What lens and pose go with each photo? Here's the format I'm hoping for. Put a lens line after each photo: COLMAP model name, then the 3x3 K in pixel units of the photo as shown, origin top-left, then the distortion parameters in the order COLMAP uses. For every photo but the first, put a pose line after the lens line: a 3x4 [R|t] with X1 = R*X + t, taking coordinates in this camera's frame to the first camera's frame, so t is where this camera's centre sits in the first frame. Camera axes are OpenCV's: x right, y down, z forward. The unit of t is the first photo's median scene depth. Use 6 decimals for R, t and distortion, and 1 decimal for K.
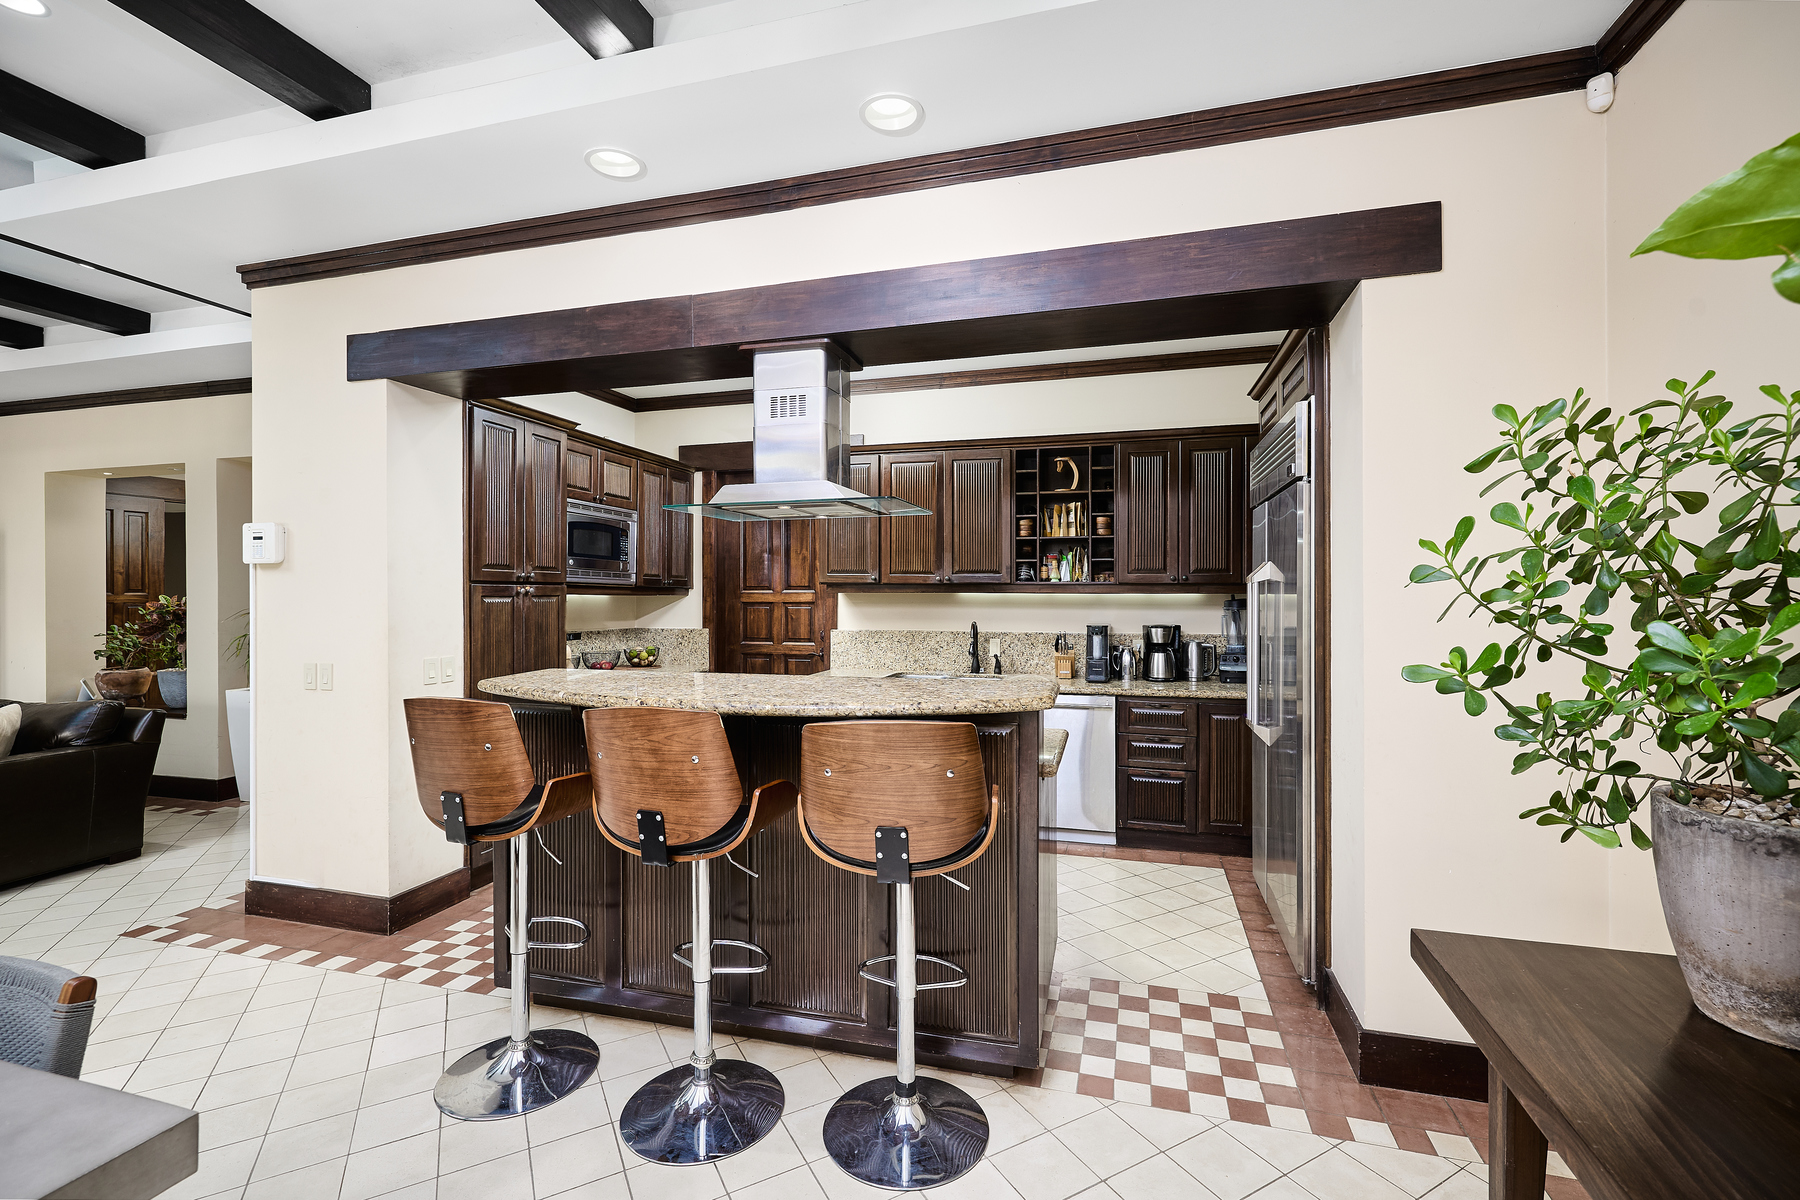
lens RADIAL K [[780.1, 0, 900.0], [0, 780.1, 600.0], [0, 0, 1]] dist [-0.000367, -0.000038]
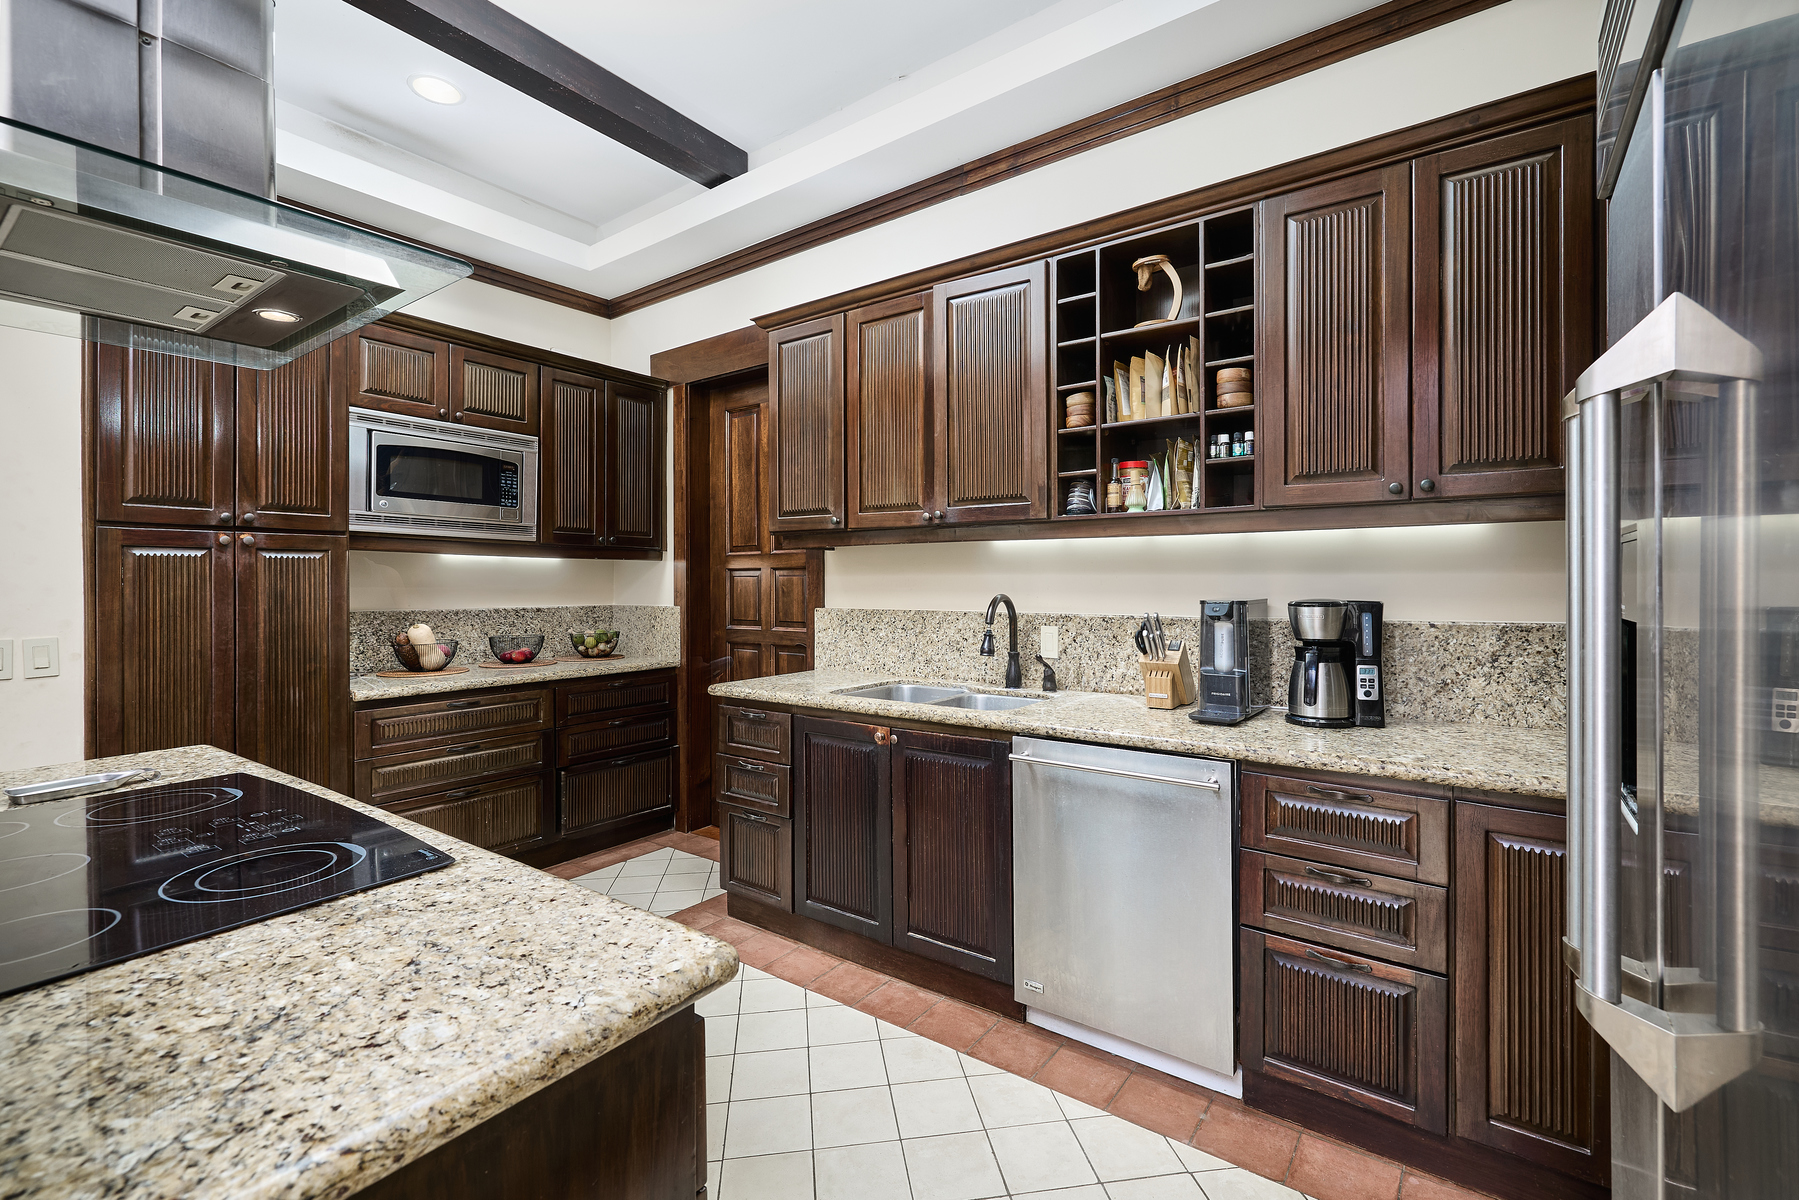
lens RADIAL K [[786.2, 0, 900.8], [0, 786.2, 586.9], [0, 0, 1]] dist [0.001265, -0.000041]
pose [[0.937238, -0.001967, -0.348684, 0.232994], [0.001976, 0.999998, -0.000330, 0.023804], [0.348684, -0.000379, 0.937240, 0.479588]]
